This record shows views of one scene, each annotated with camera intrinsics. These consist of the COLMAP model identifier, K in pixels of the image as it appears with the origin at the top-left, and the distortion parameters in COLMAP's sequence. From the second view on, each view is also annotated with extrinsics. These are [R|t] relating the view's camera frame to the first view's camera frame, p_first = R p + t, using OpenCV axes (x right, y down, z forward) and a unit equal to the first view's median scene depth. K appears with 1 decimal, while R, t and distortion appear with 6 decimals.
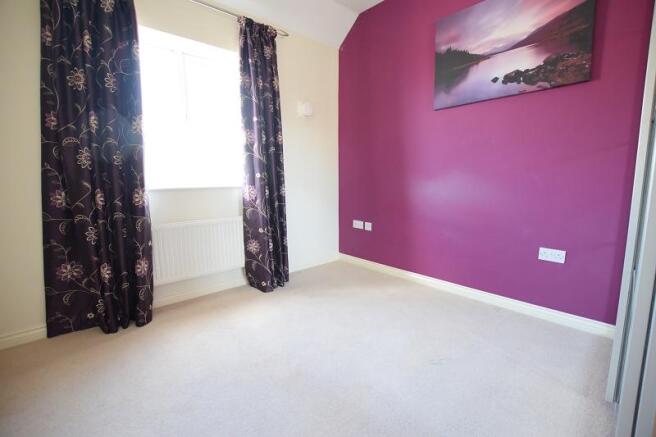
lens RADIAL K [[292.9, 0, 325.2], [0, 292.9, 219.4], [0, 0, 1]] dist [-0.023312, 0.000086]
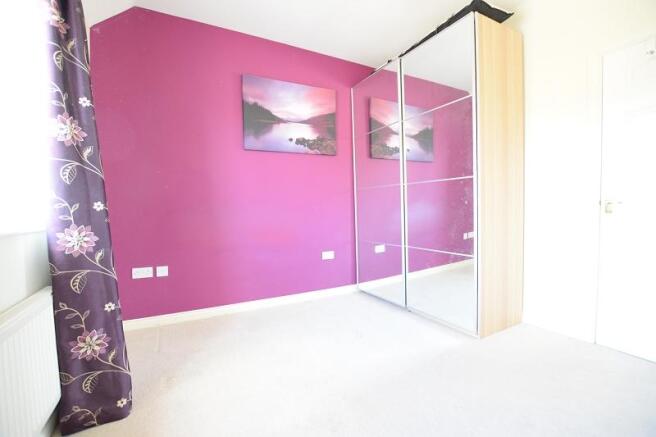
lens RADIAL K [[292.9, 0, 325.2], [0, 292.9, 219.4], [0, 0, 1]] dist [-0.023312, 0.000086]
pose [[0.228107, -0.036777, 0.972941, -0.715194], [0.148699, 0.988879, 0.002517, -0.072092], [-0.962214, 0.144102, 0.231039, 0.524329]]
